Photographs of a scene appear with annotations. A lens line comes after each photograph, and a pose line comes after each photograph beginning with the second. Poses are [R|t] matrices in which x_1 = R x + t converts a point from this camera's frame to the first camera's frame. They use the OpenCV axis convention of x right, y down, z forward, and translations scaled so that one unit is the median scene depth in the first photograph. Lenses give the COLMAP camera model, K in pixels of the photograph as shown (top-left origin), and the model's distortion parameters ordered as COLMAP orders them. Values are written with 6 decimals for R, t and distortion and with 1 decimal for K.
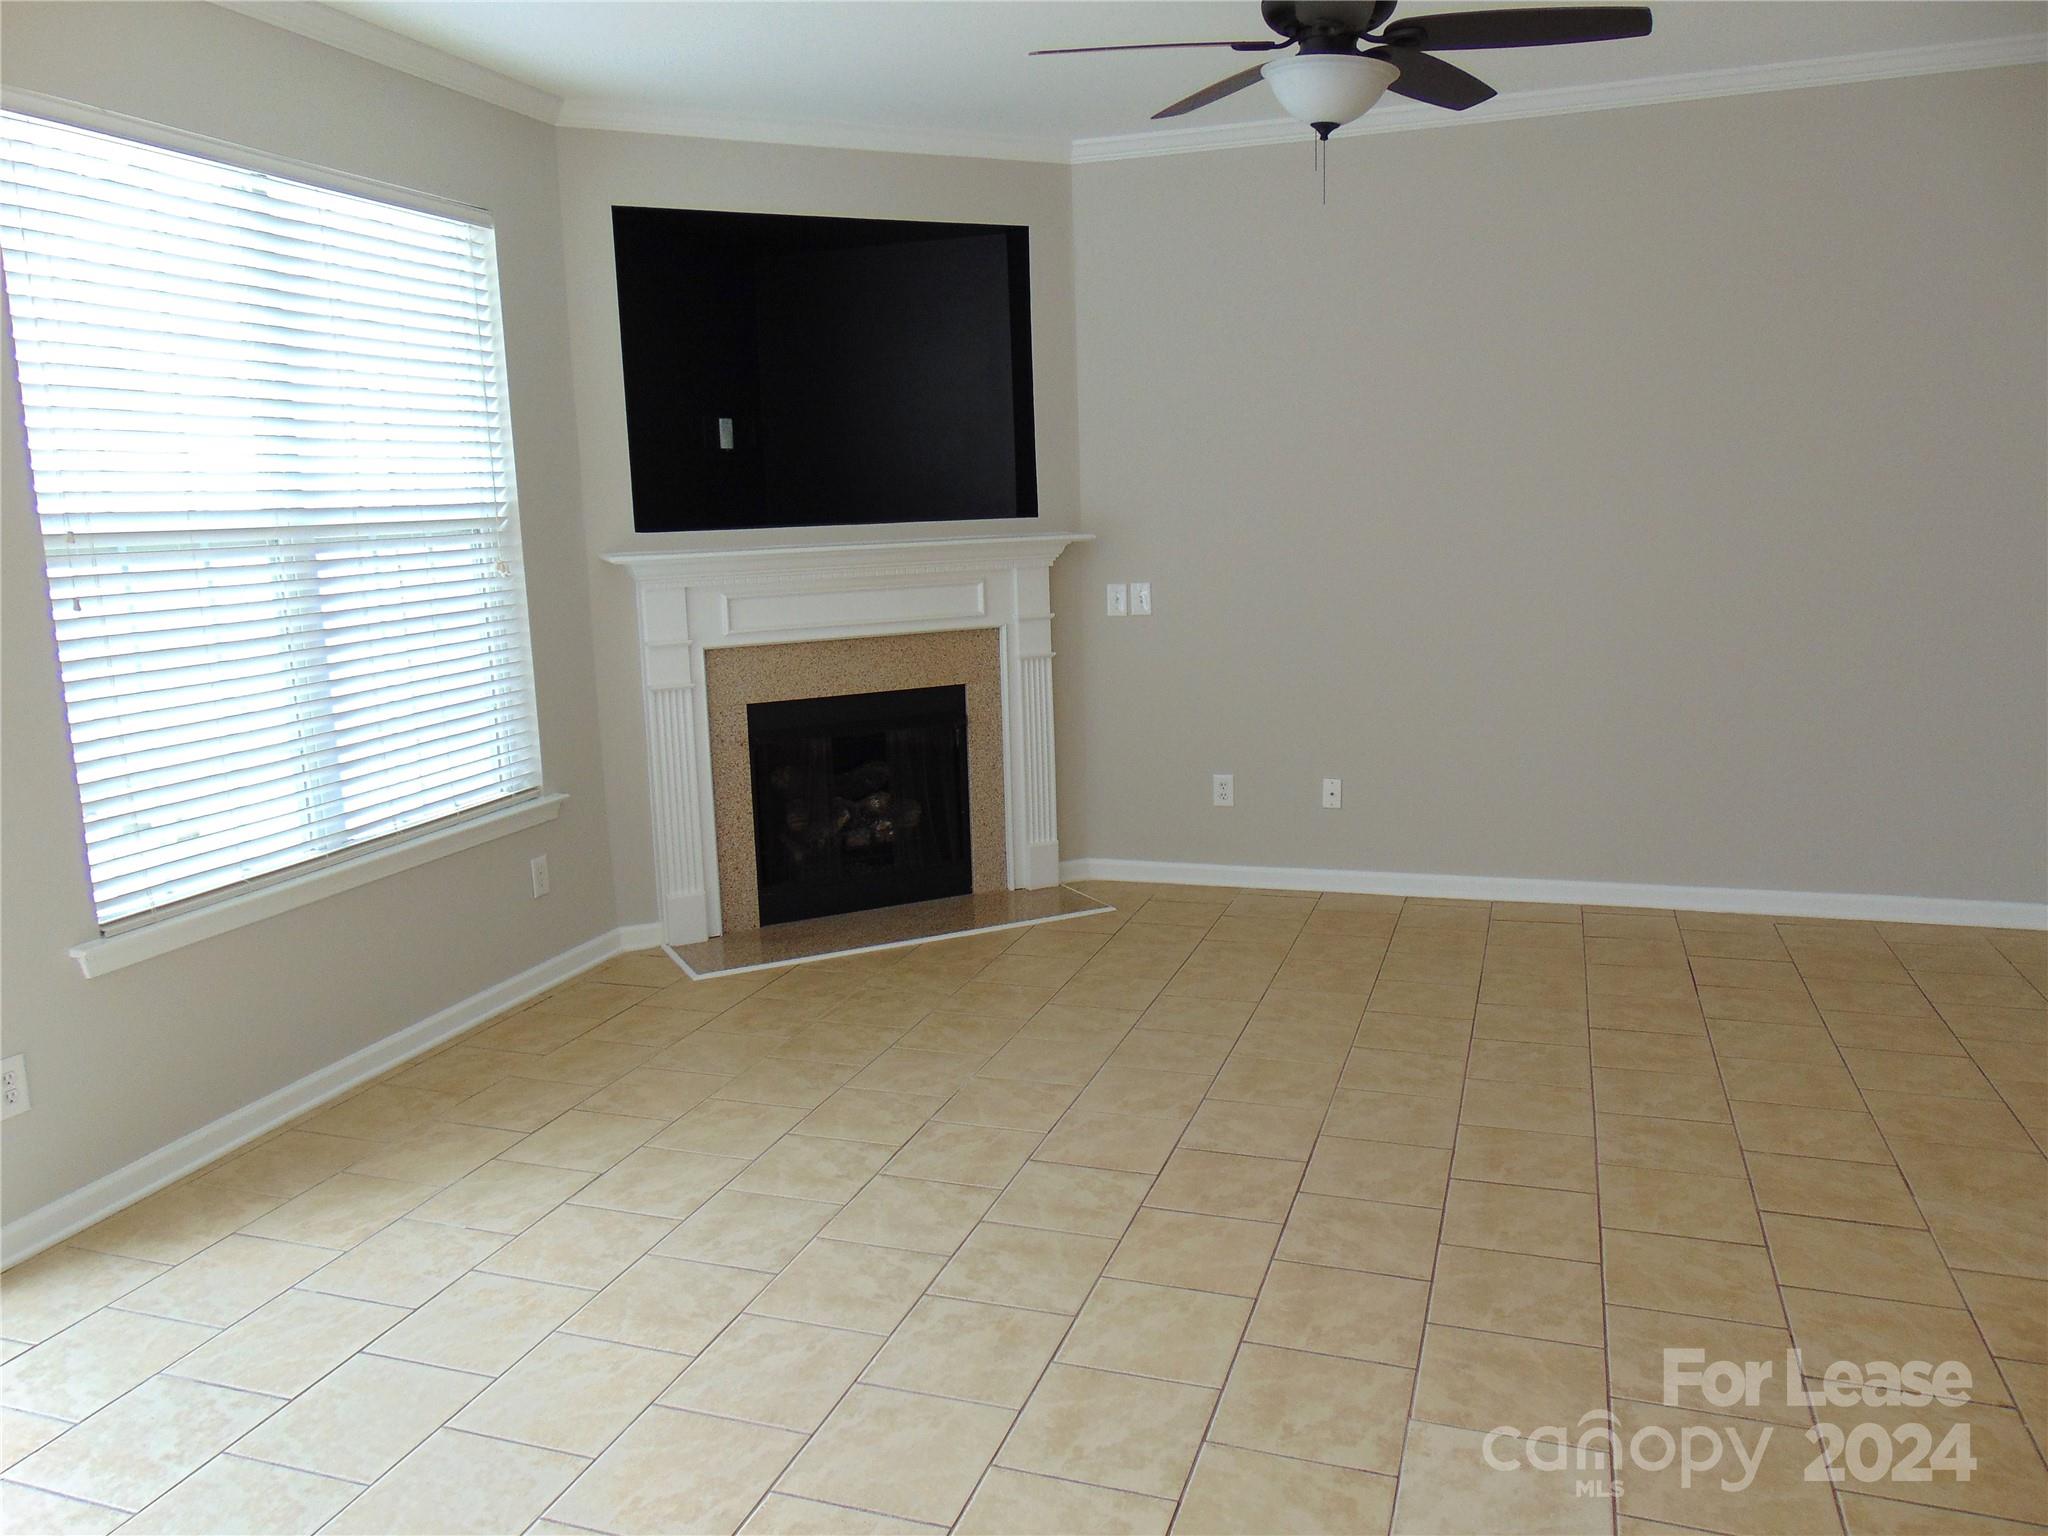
lens RADIAL K [[1528.2, 0, 1018.0], [0, 1528.2, 767.8], [0, 0, 1]] dist [-0.054430, 0.093584]
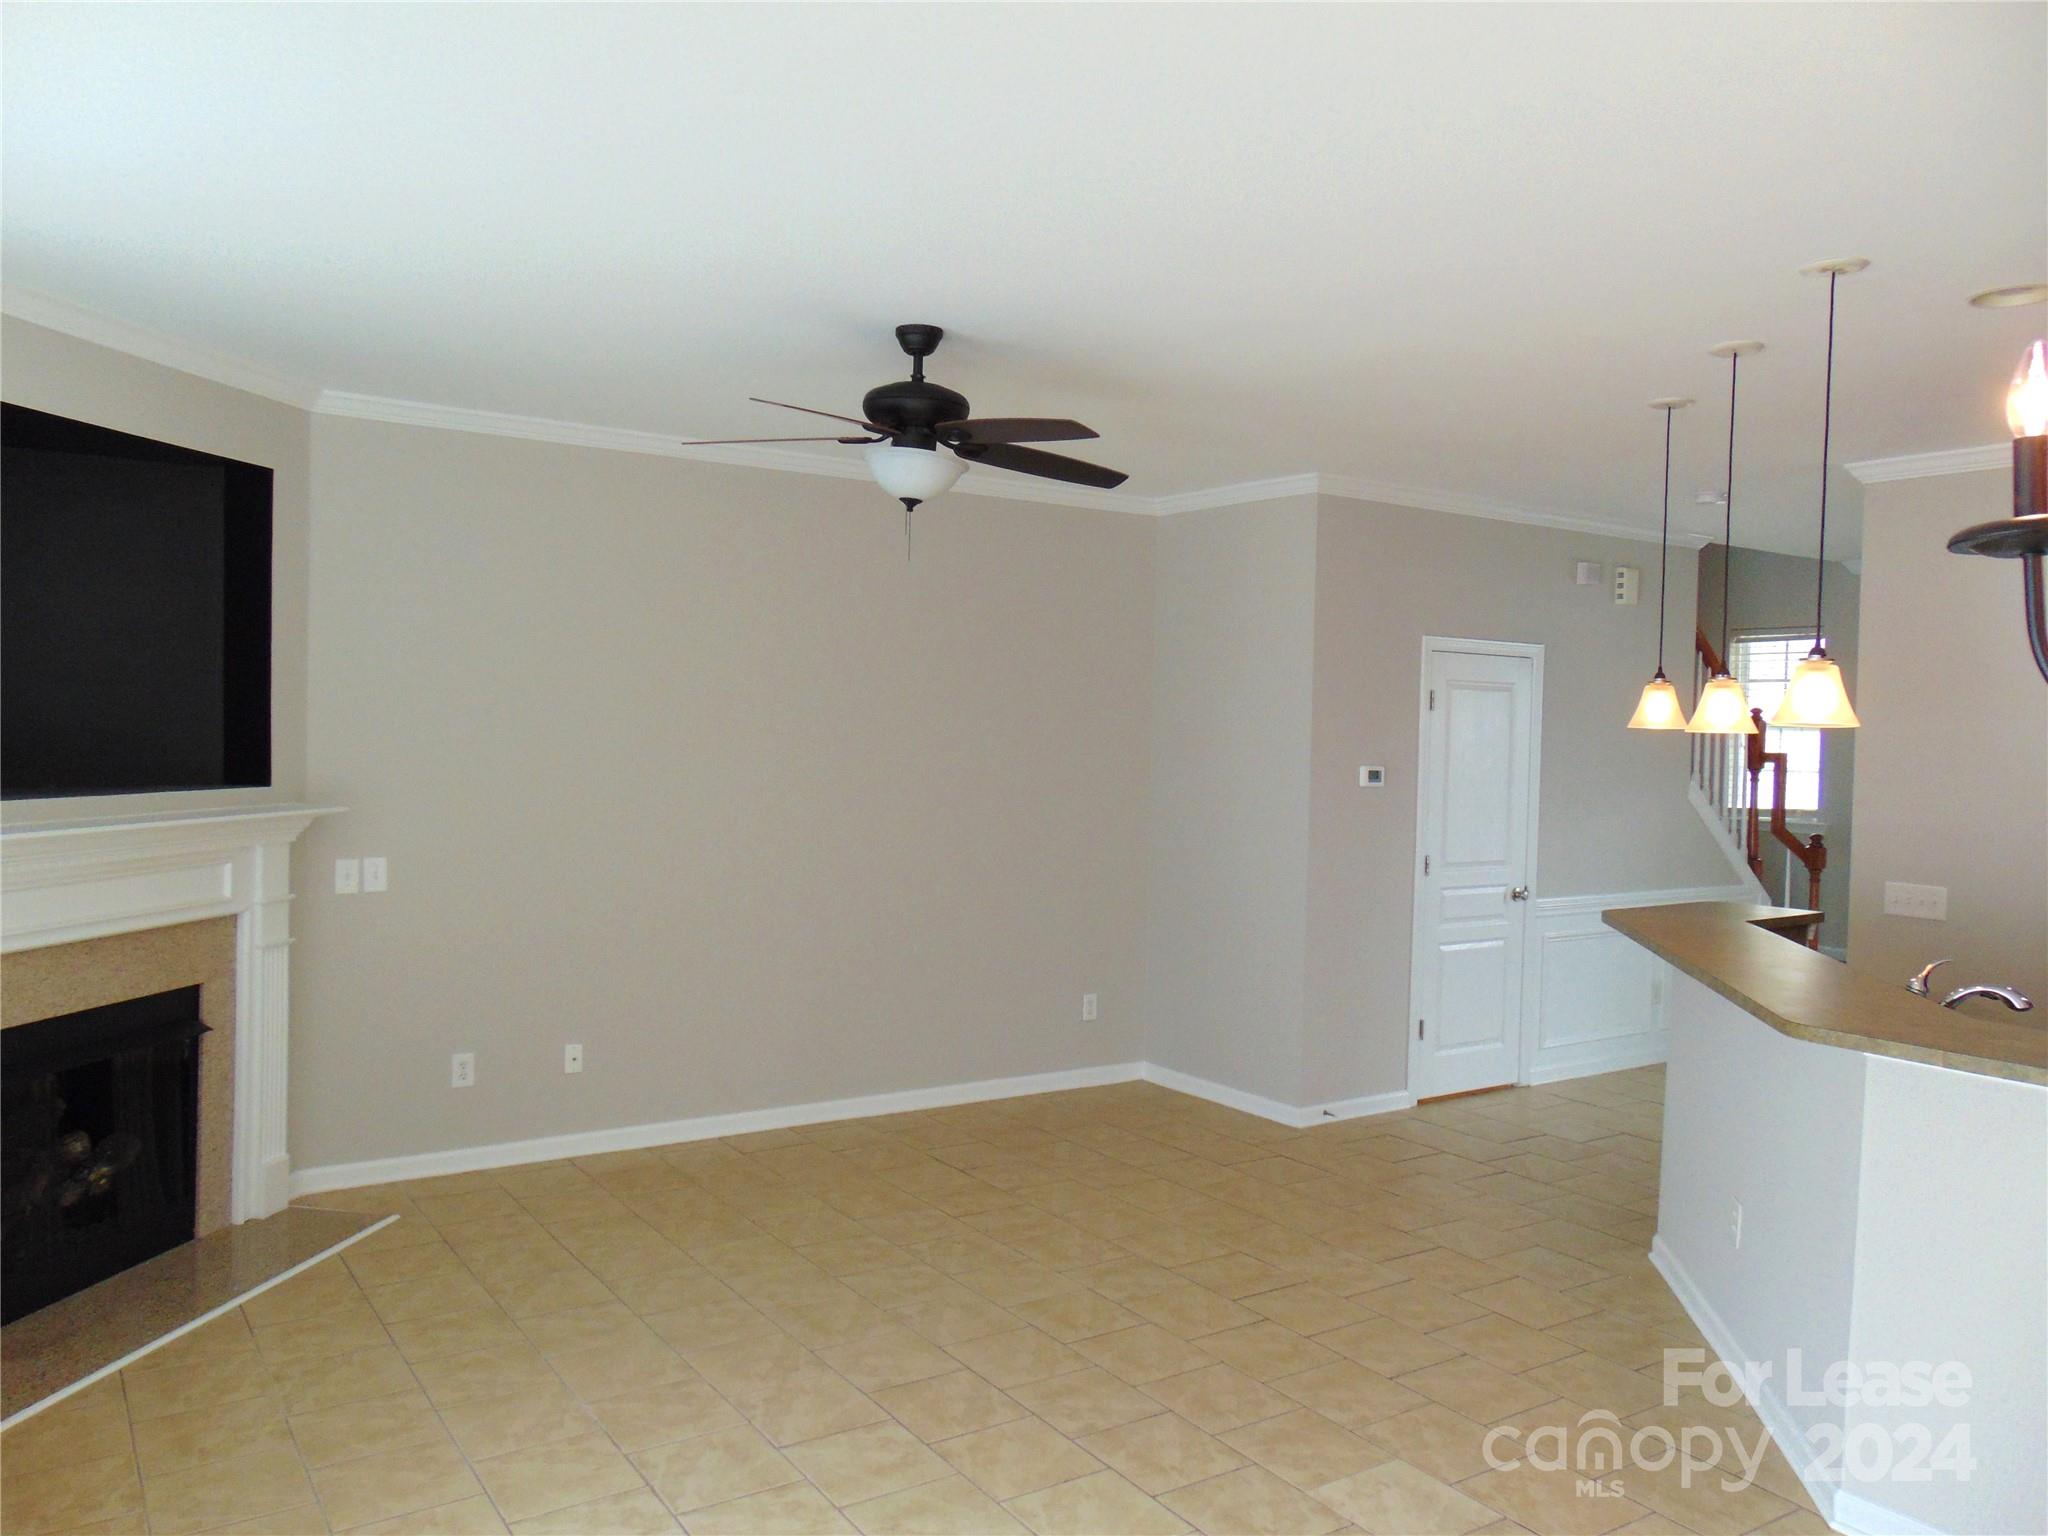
lens RADIAL K [[1528.2, 0, 1018.0], [0, 1528.2, 767.8], [0, 0, 1]] dist [-0.054430, 0.093584]
pose [[0.603454, 0.022878, 0.797069, -0.477125], [0.097260, 0.990013, -0.102050, -0.047770], [-0.791444, 0.139105, 0.595203, 0.144048]]
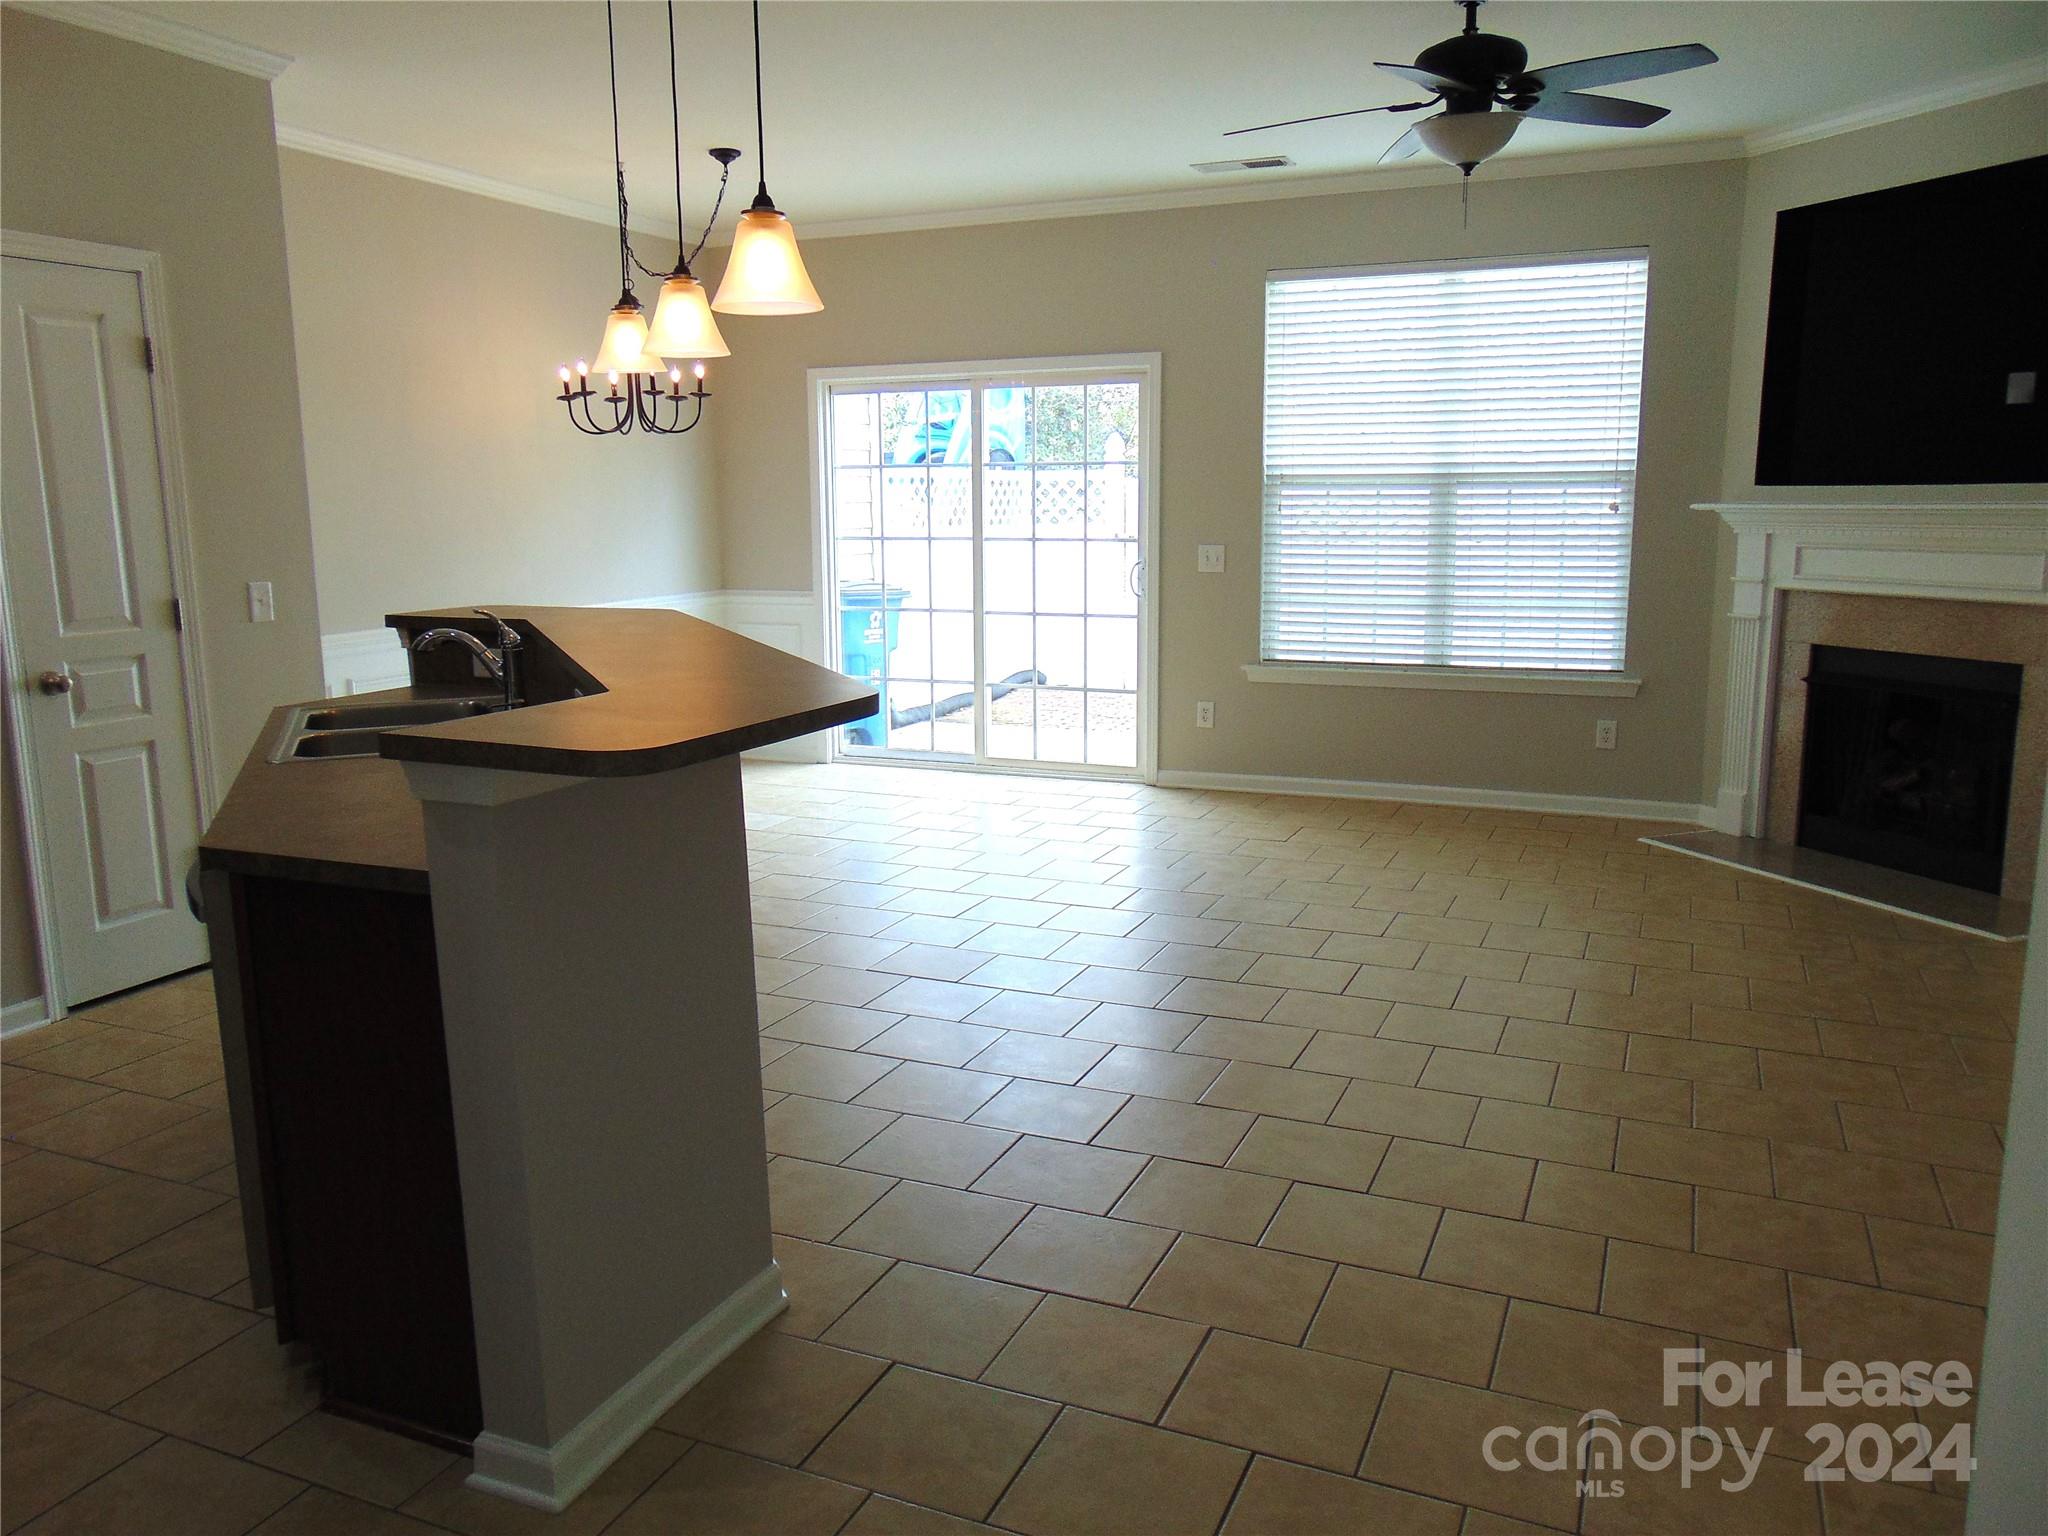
lens RADIAL K [[1528.2, 0, 1018.0], [0, 1528.2, 767.8], [0, 0, 1]] dist [-0.054430, 0.093584]
pose [[-0.083480, 0.208930, -0.974361, 1.002923], [-0.163128, 0.961719, 0.220196, -0.107670], [0.983067, 0.177327, -0.046202, 0.514793]]
